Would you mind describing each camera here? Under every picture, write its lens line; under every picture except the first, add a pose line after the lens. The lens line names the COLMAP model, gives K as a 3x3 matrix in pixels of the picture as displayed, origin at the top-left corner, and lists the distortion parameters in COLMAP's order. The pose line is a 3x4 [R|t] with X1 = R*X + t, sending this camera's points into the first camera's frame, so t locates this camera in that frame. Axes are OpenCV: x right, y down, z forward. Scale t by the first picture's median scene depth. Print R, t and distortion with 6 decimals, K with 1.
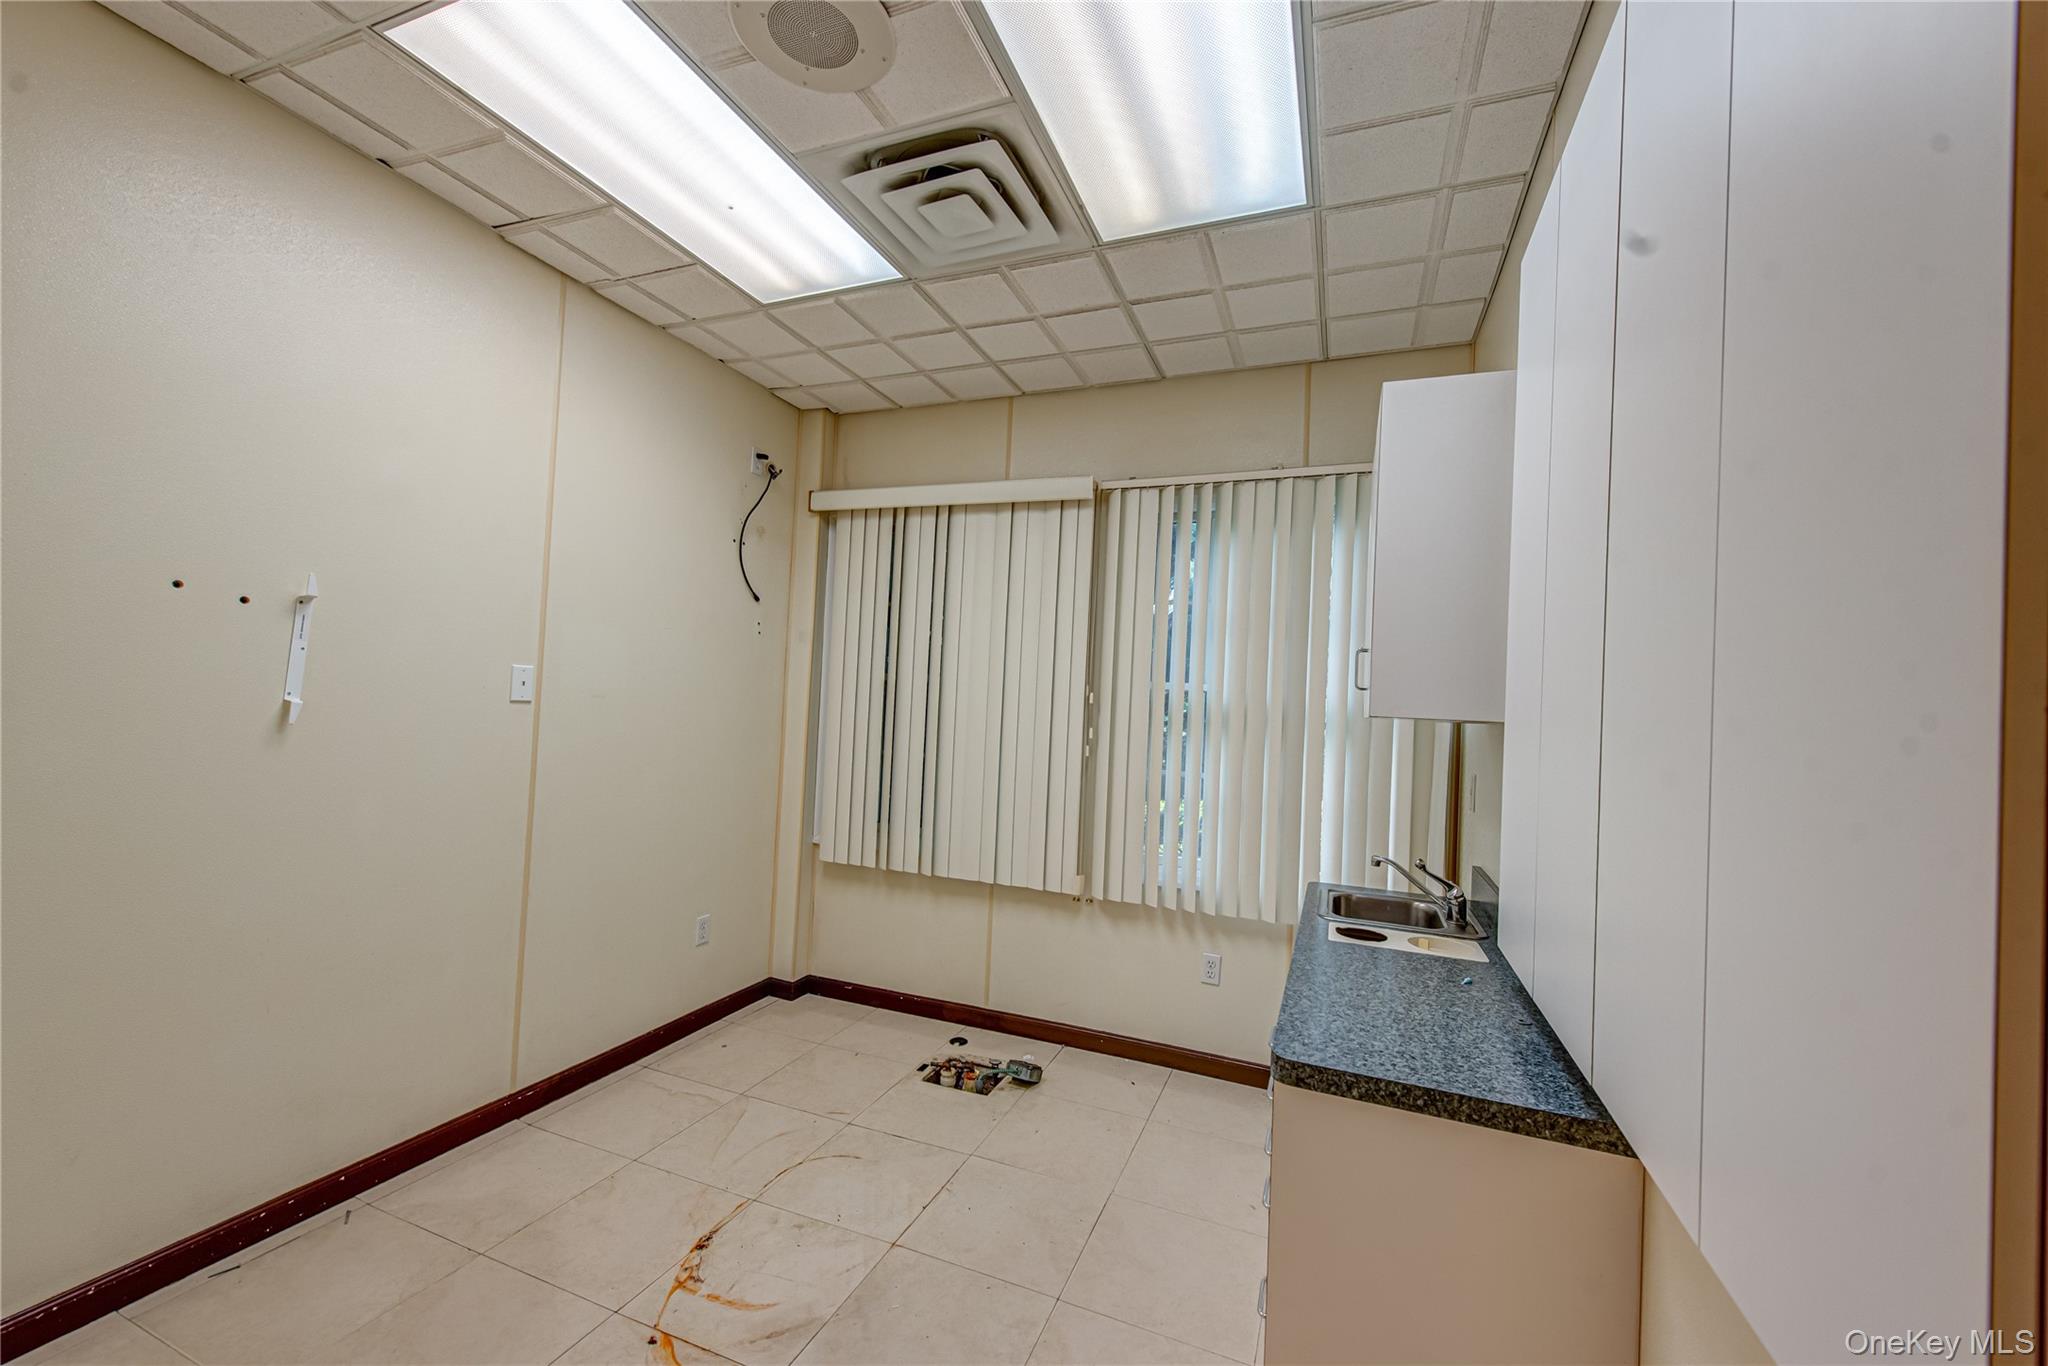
lens RADIAL K [[795.9, 0, 1033.0], [0, 795.9, 690.6], [0, 0, 1]] dist [0.013510, -0.003155]
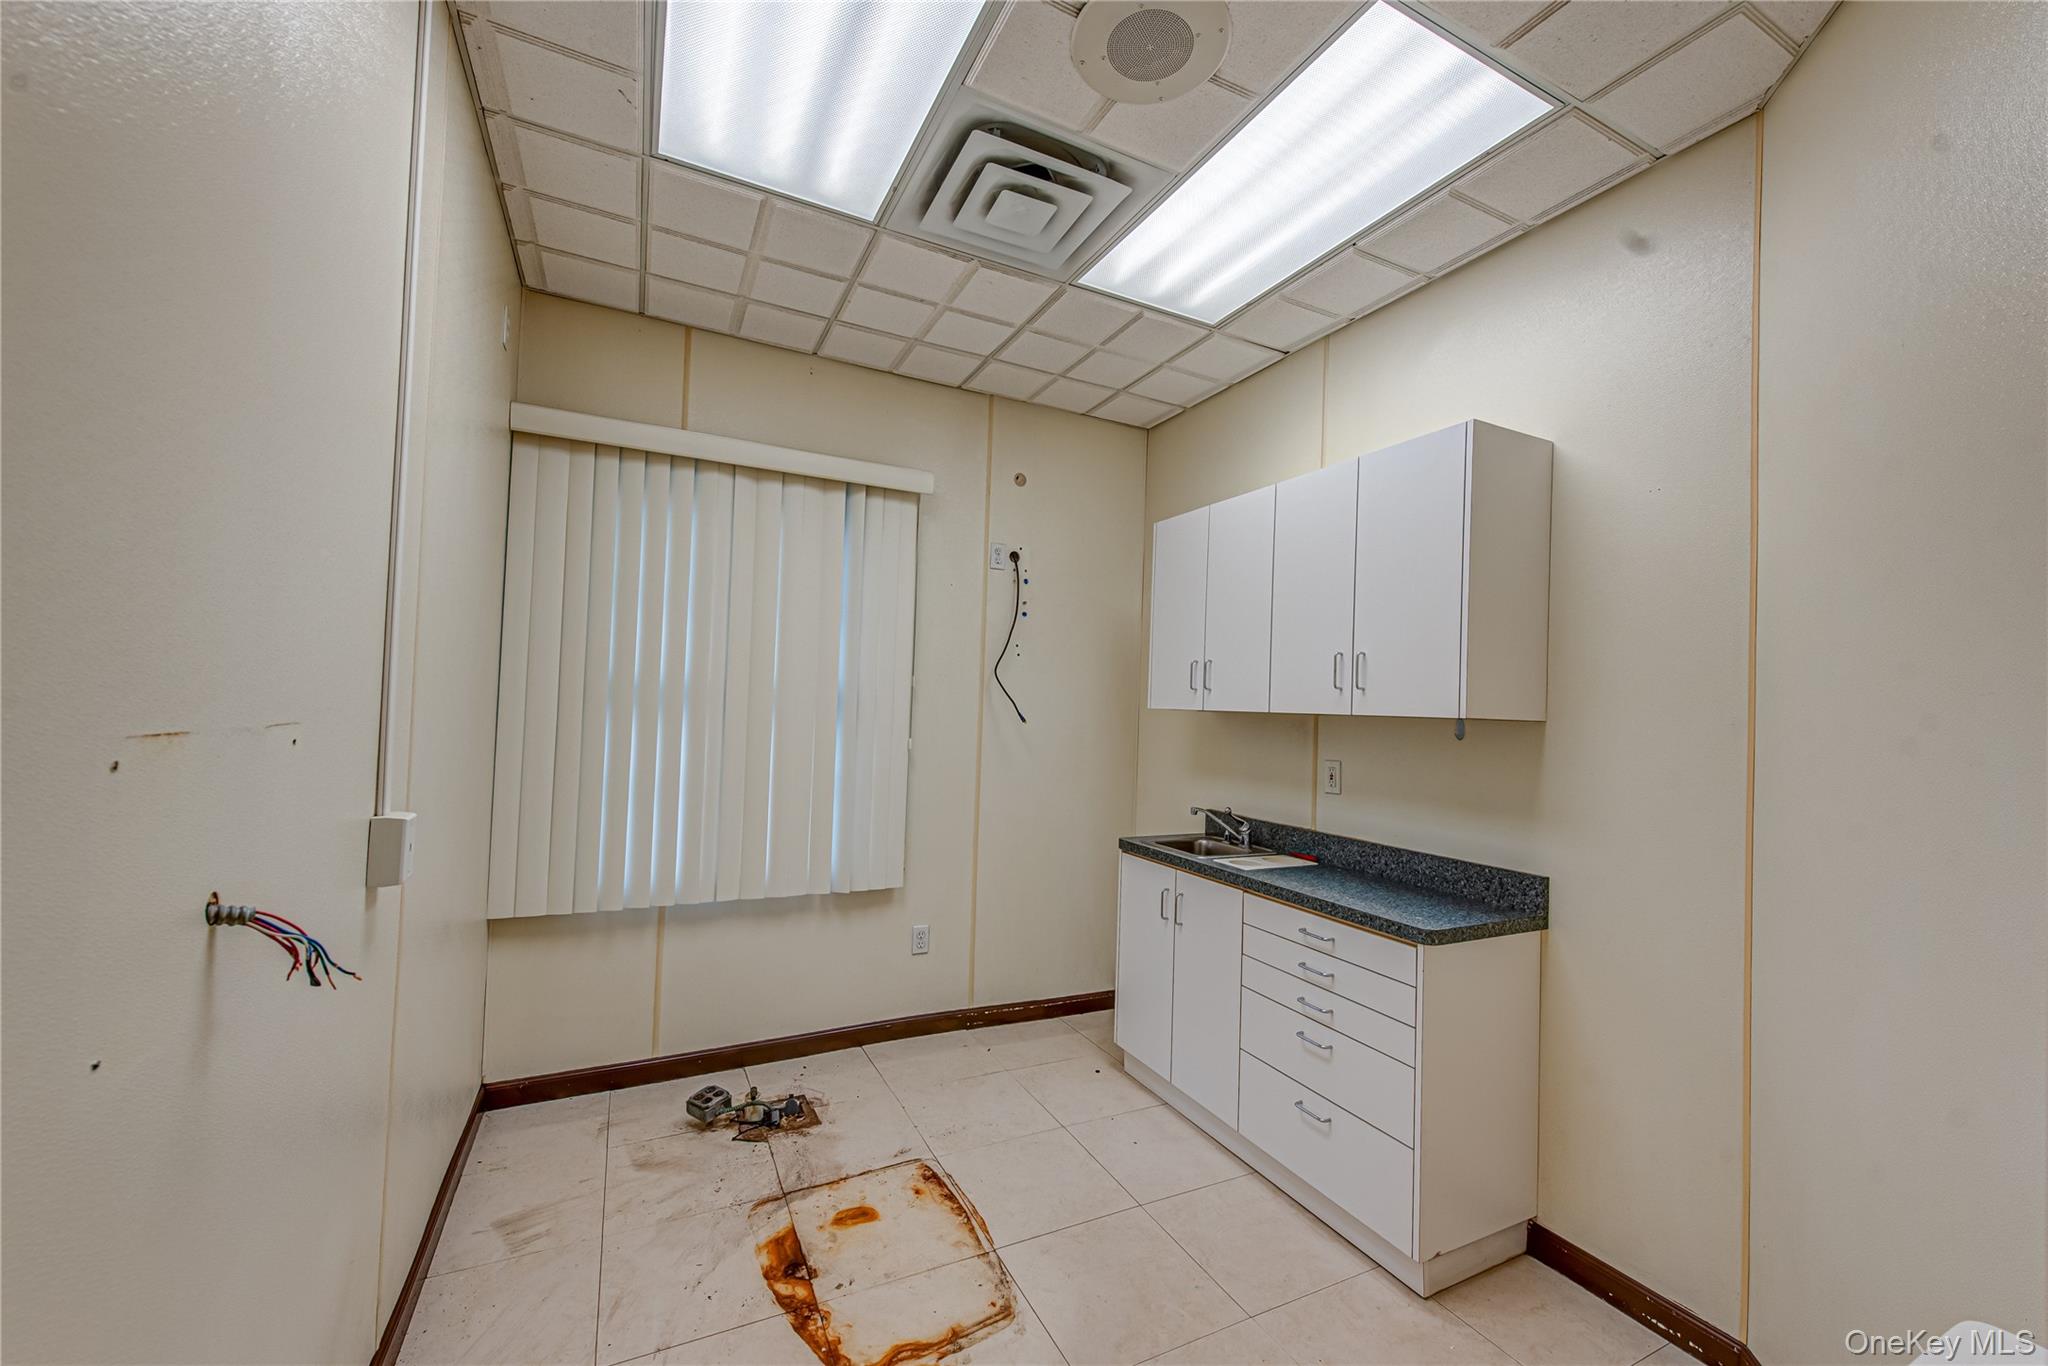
lens RADIAL K [[788.8, 0, 1054.4], [0, 788.8, 677.1], [0, 0, 1]] dist [-0.000824, -0.000039]
pose [[0.670290, 0.010521, 0.742025, -0.525844], [-0.021834, 0.999746, 0.005549, -0.015499], [-0.741778, -0.019921, 0.670349, 0.199877]]
